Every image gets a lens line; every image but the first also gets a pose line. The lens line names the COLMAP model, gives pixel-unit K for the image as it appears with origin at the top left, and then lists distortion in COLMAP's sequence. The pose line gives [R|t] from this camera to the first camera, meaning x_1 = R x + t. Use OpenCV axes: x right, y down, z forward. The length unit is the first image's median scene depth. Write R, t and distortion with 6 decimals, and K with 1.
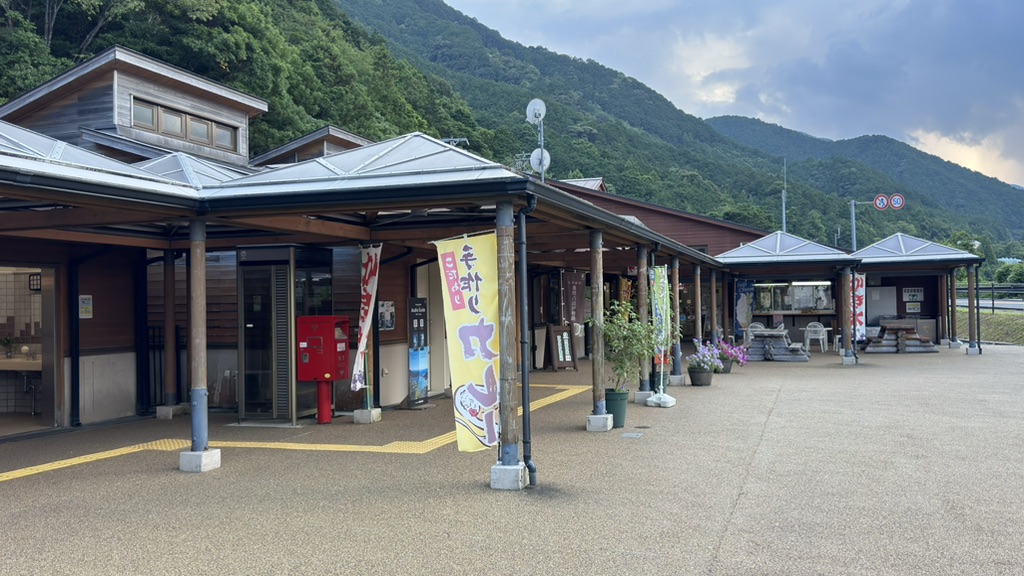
lens RADIAL K [[846.2, 0, 518.6], [0, 846.2, 290.9], [0, 0, 1]] dist [0.153454, -0.268116]
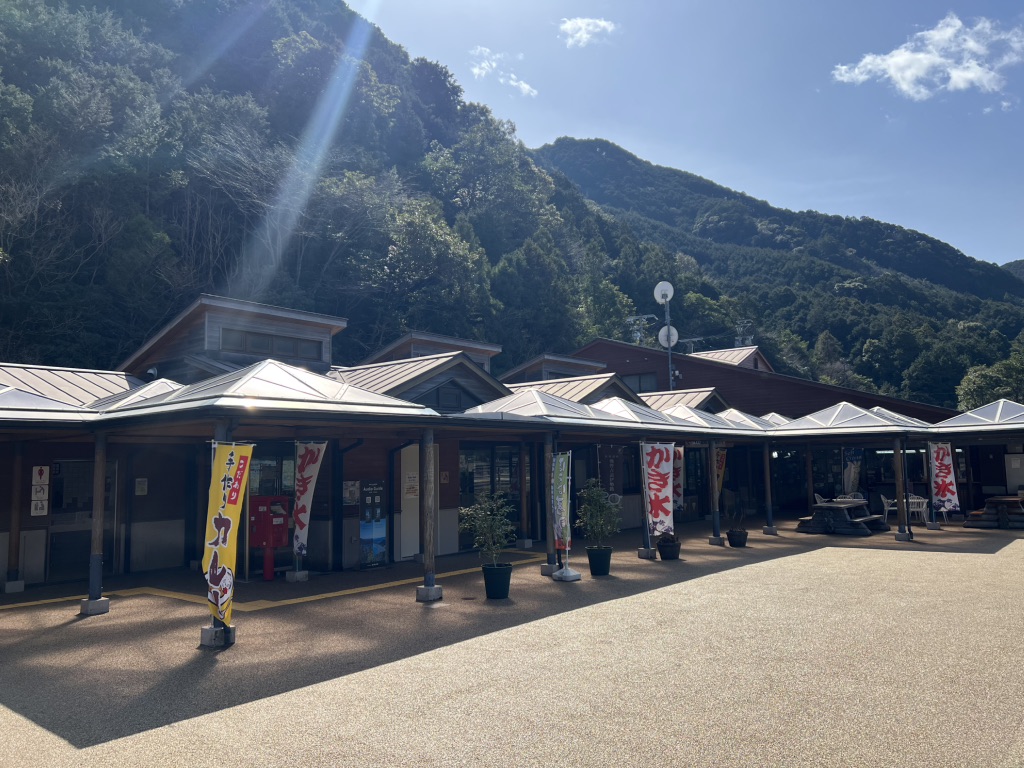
lens RADIAL K [[778.6, 0, 510.1], [0, 778.6, 385.1], [0, 0, 1]] dist [0.056781, -0.003973]
pose [[0.937738, -0.038317, -0.345224, 0.176249], [0.010296, 0.996526, -0.082640, -0.011953], [0.347191, 0.073940, 0.934875, 0.001051]]
